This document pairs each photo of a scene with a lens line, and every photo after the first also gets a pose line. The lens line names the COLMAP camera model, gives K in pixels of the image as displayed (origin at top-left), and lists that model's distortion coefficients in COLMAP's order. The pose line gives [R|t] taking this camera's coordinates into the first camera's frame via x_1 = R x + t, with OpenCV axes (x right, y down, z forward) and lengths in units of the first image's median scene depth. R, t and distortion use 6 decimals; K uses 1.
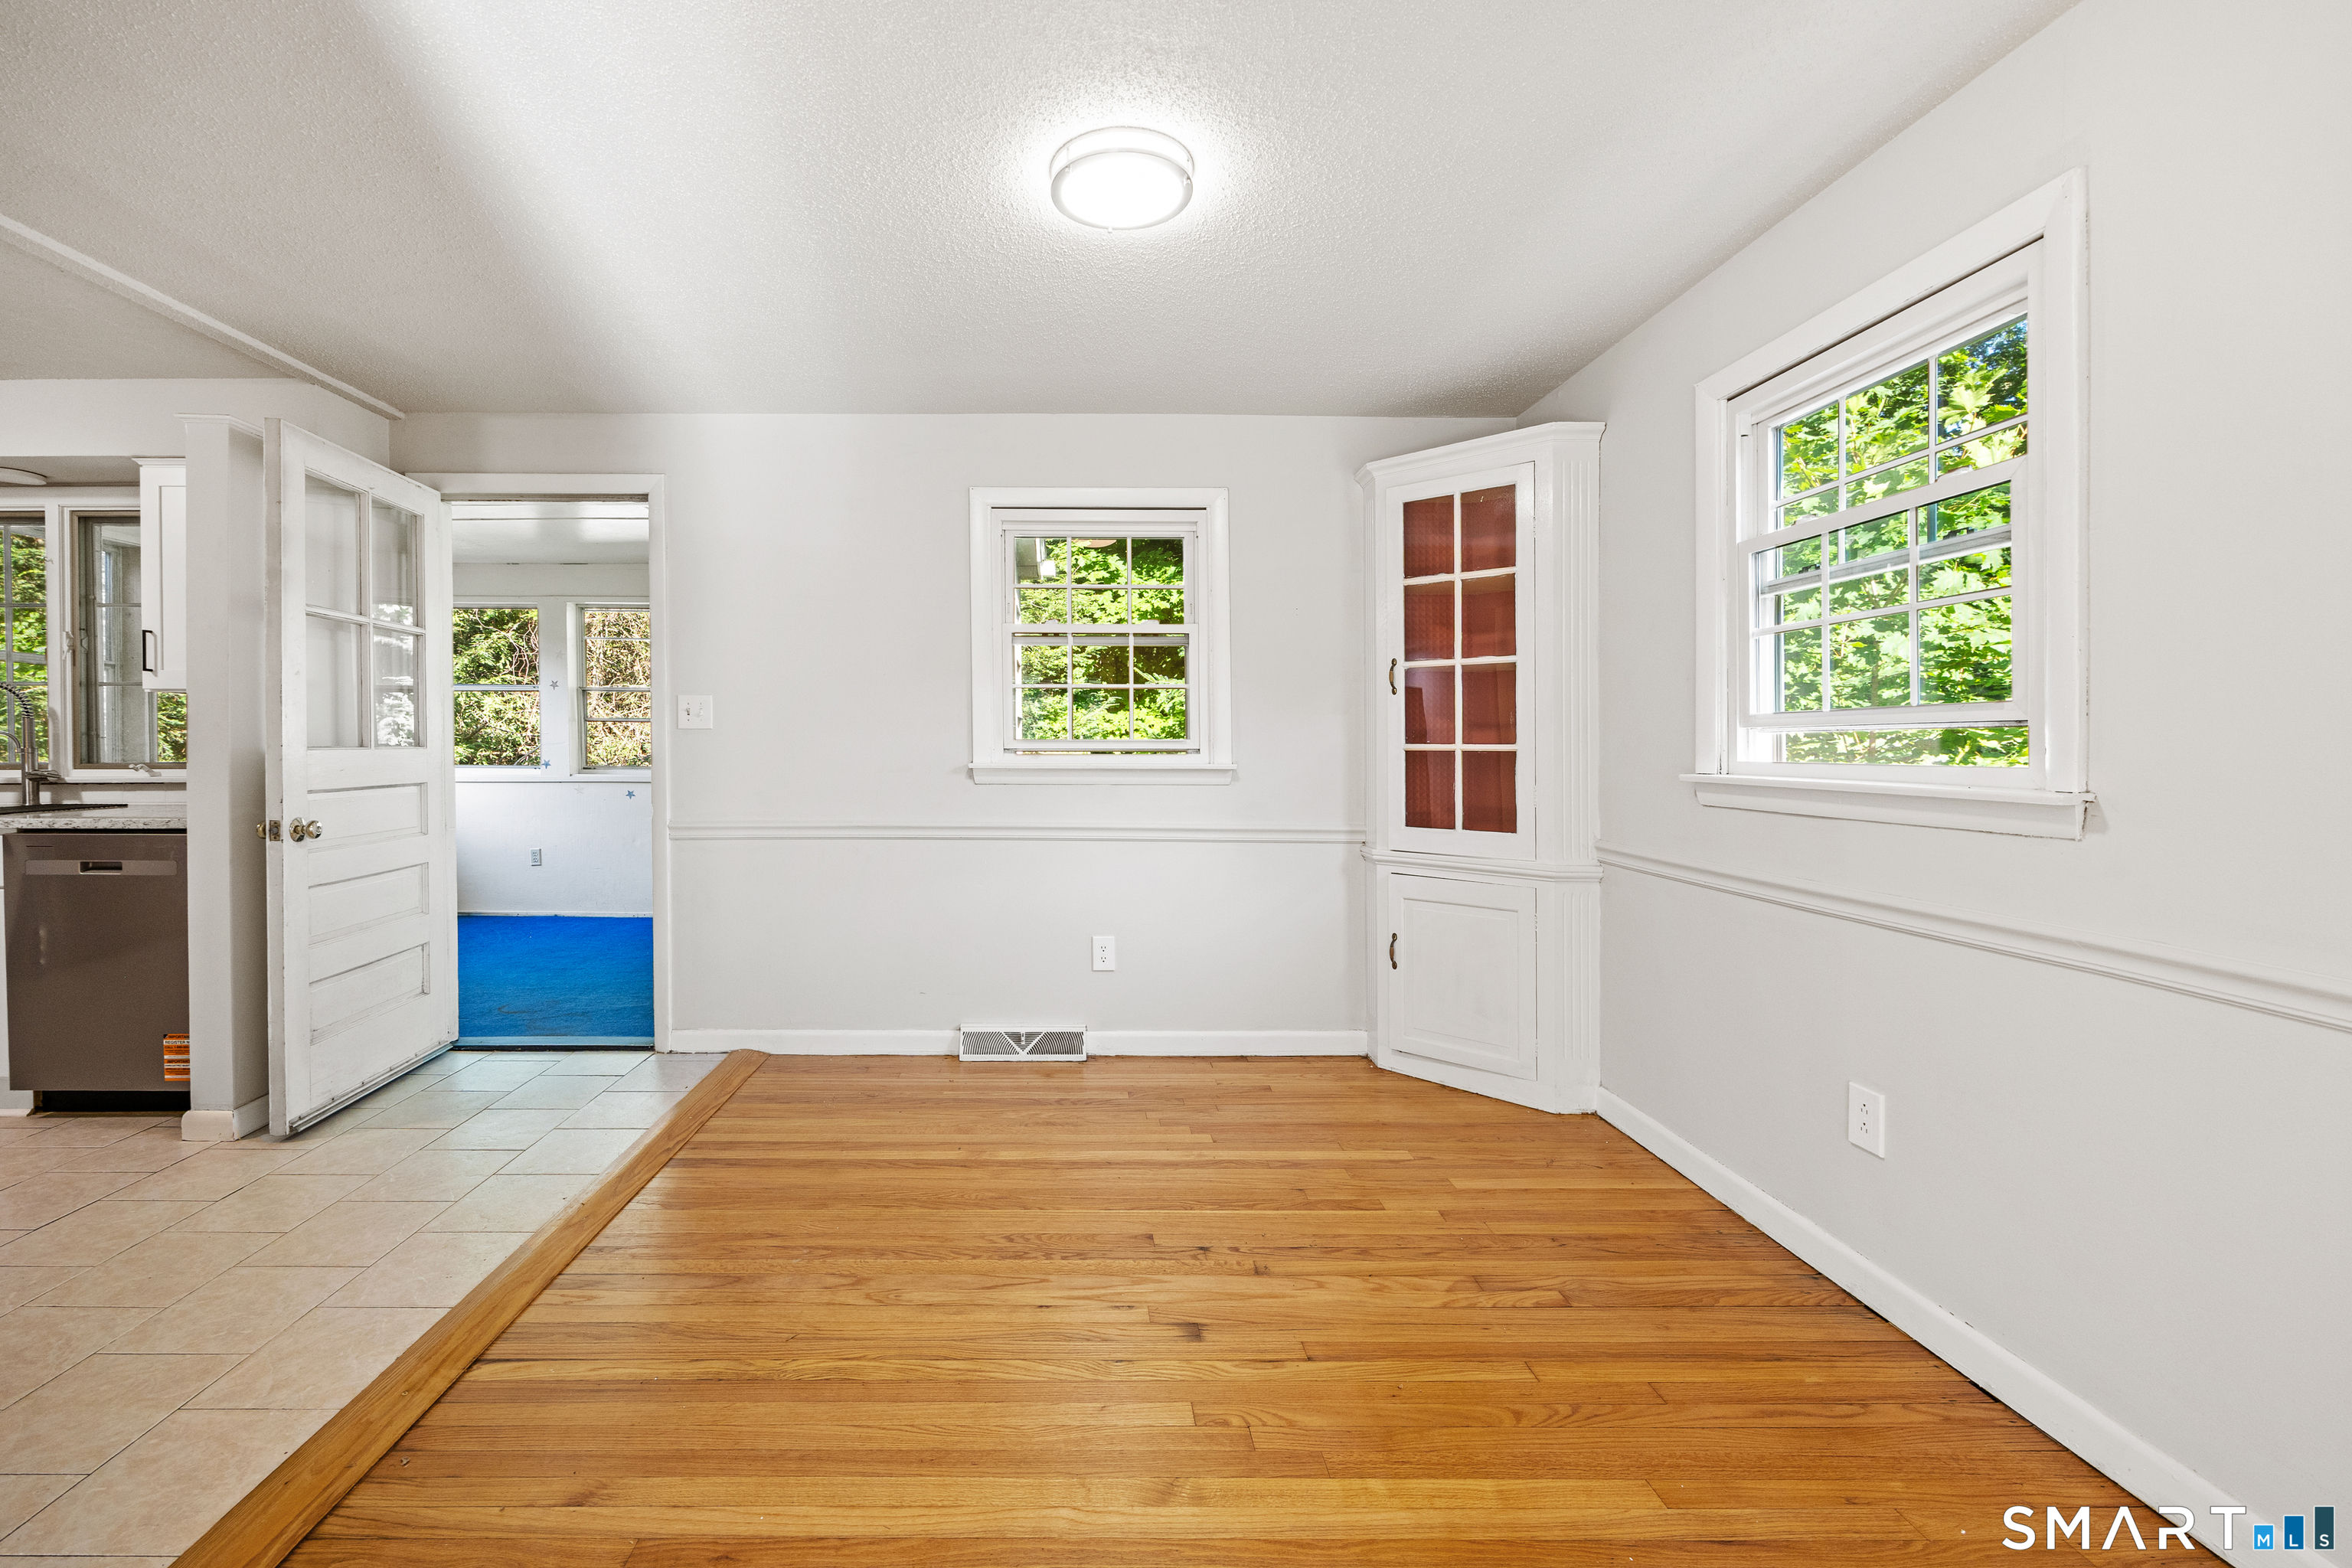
lens RADIAL K [[934.5, 0, 1058.1], [0, 934.5, 747.7], [0, 0, 1]] dist [-0.000855, 0.001189]
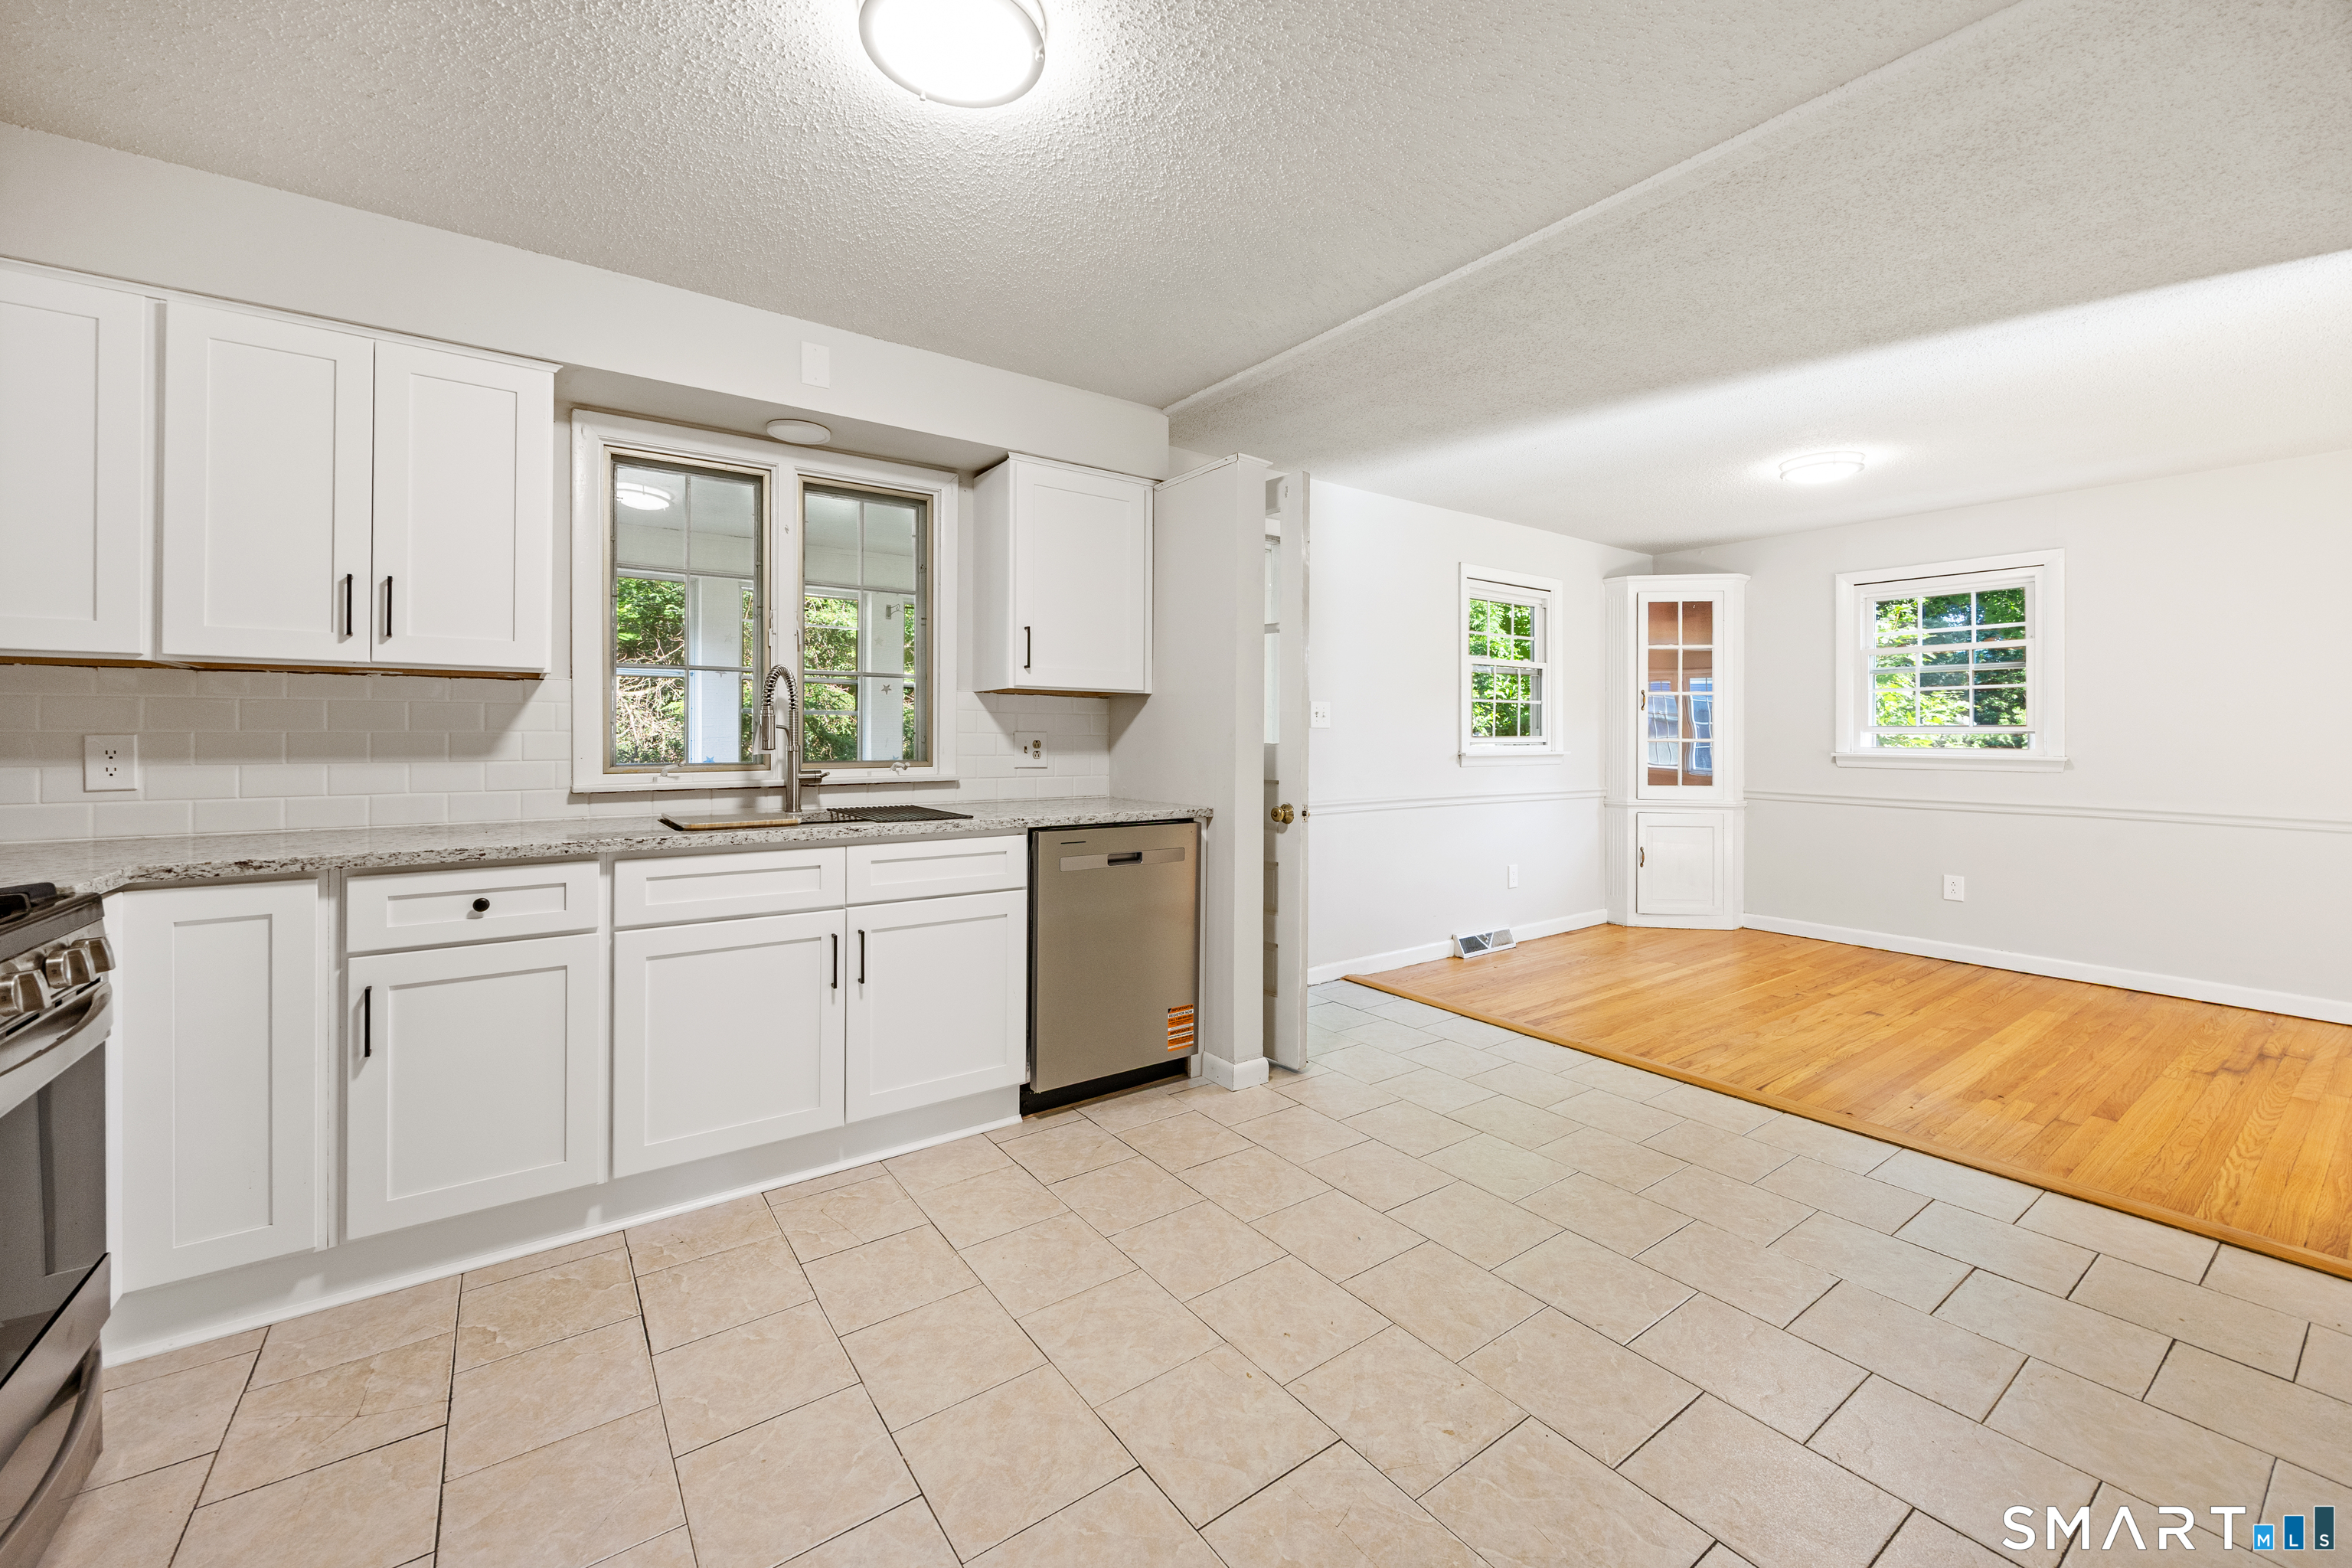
lens RADIAL K [[934.5, 0, 1151.9], [0, 934.5, 733.1], [0, 0, 1]] dist [-0.000855, 0.001189]
pose [[0.811846, 0.002480, 0.583866, -1.416280], [0.002170, 0.999971, -0.007265, -0.004047], [-0.583868, 0.007165, 0.811817, 0.119286]]
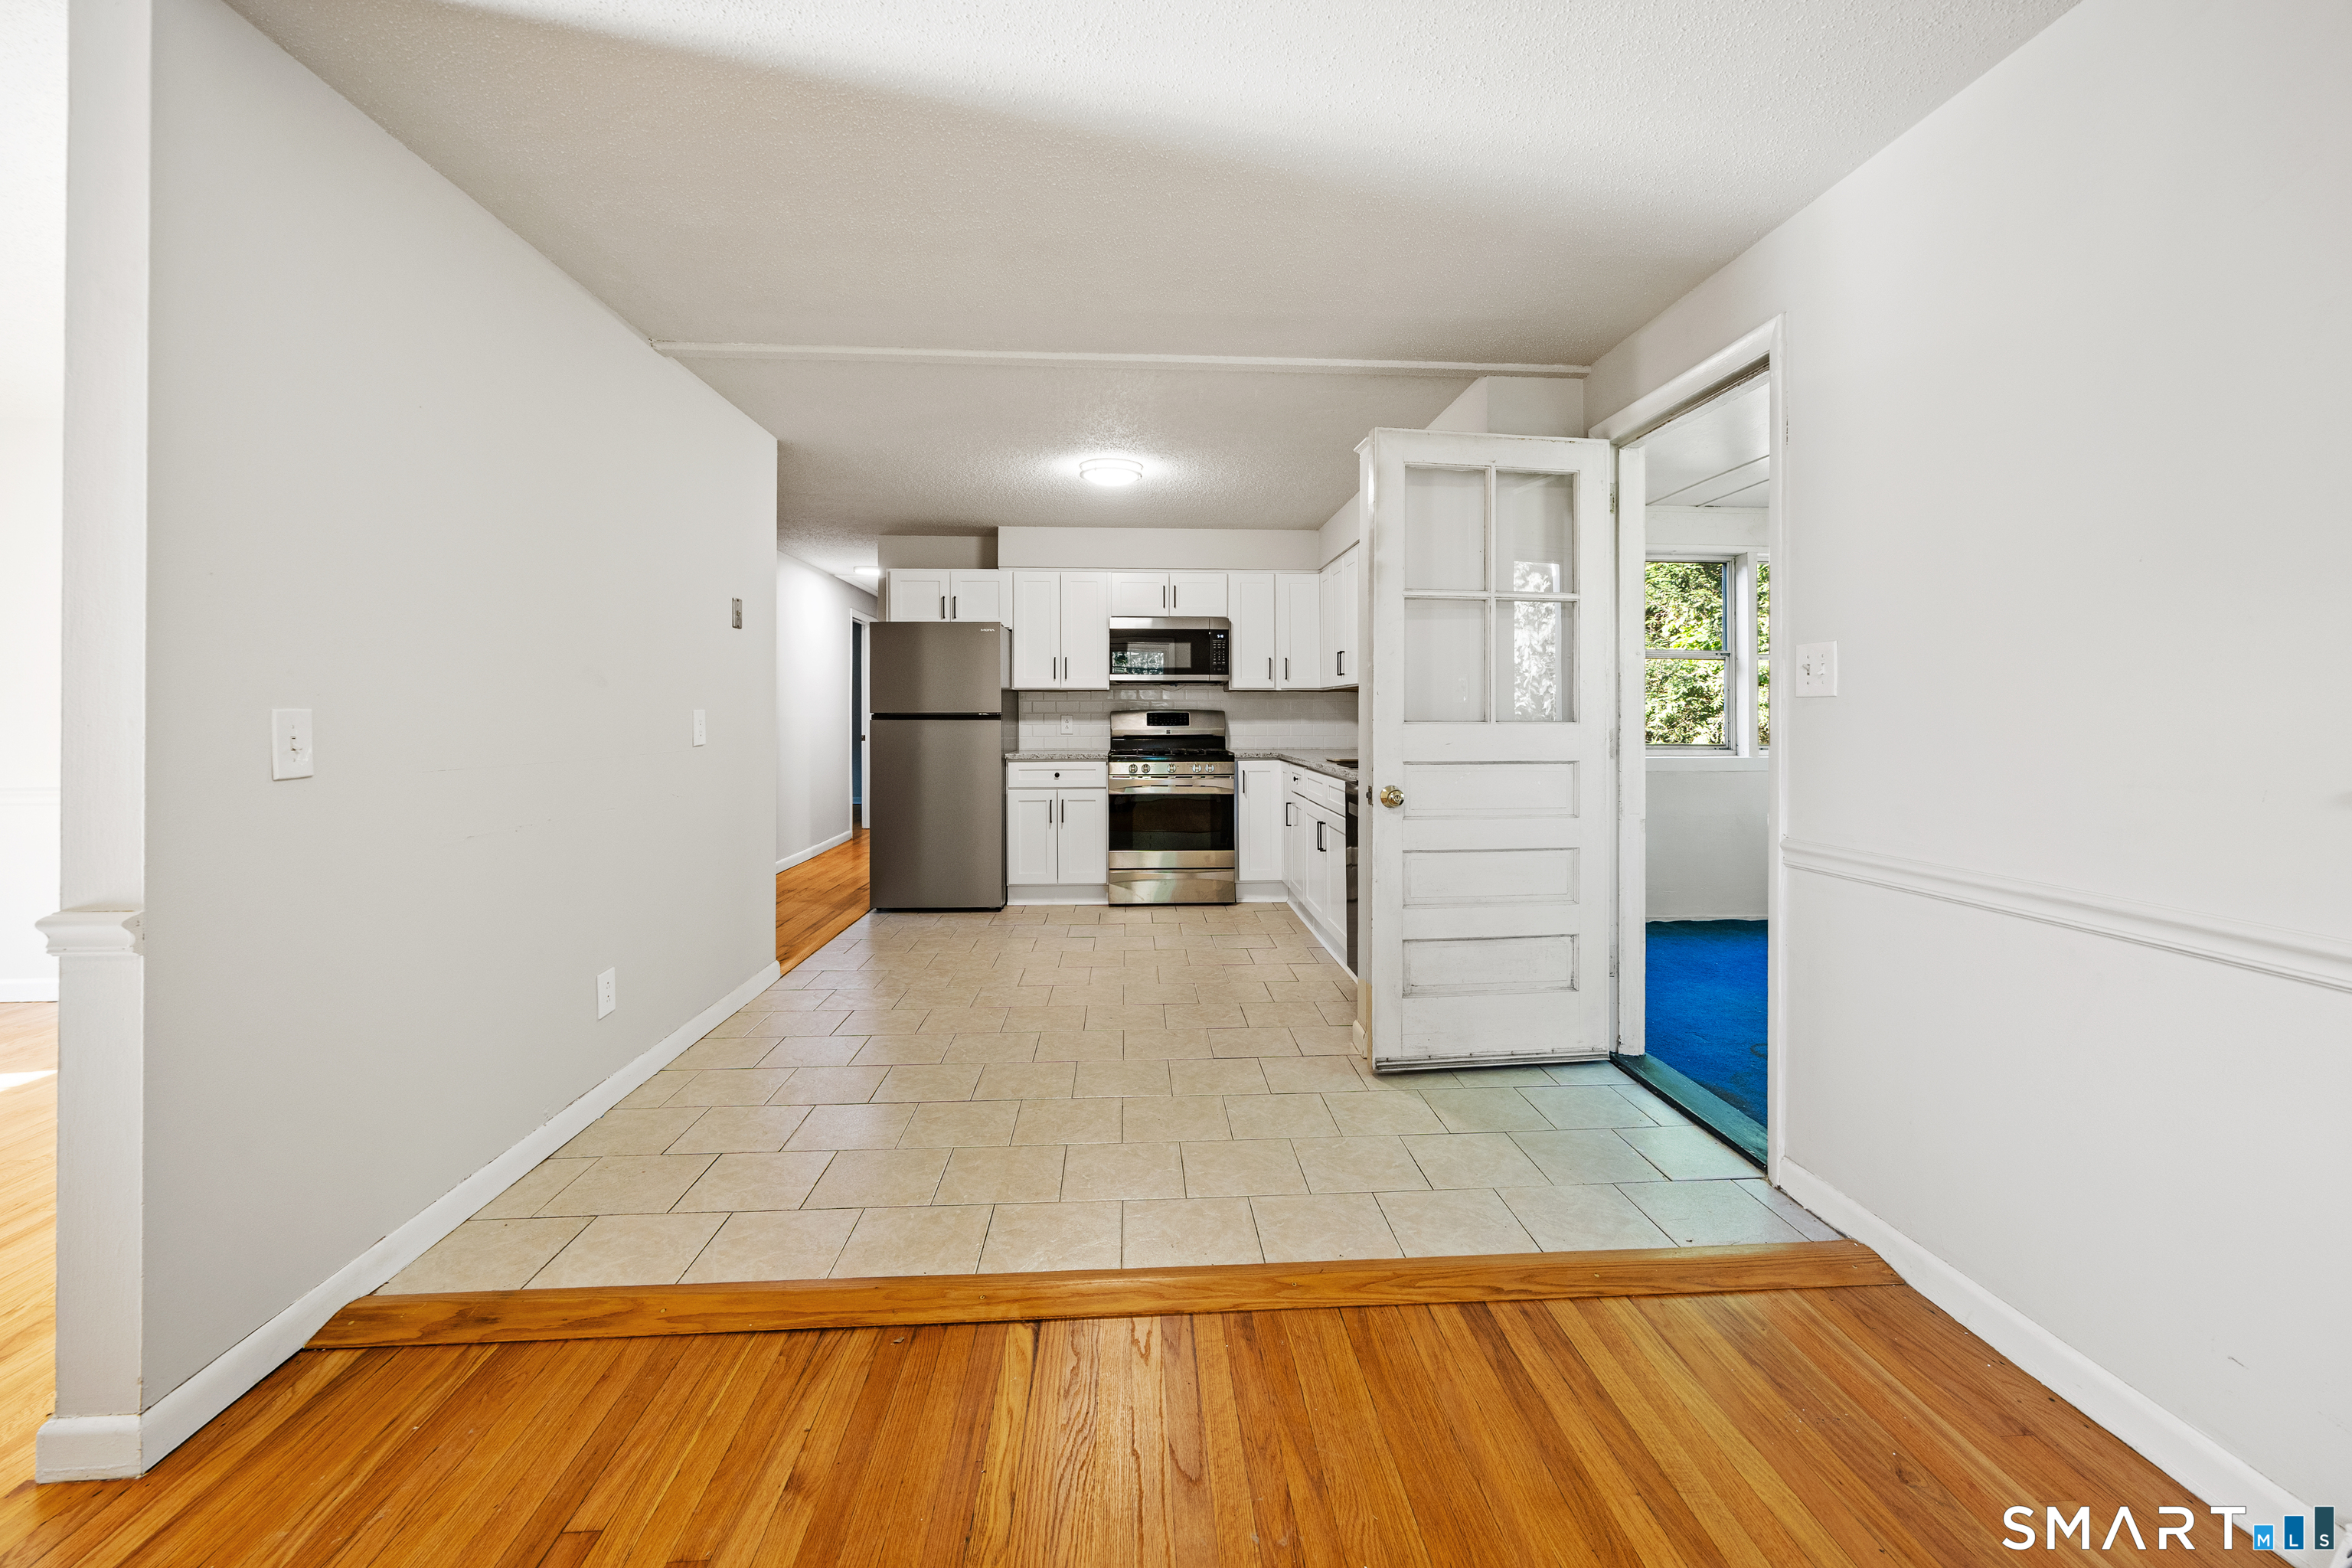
lens RADIAL K [[934.5, 0, 1189.8], [0, 934.5, 723.2], [0, 0, 1]] dist [-0.000855, 0.001189]
pose [[0.098481, 0.012023, -0.995066, 0.213179], [-0.008899, 0.999898, 0.011200, -0.007772], [0.995099, 0.007752, 0.098578, 0.552377]]
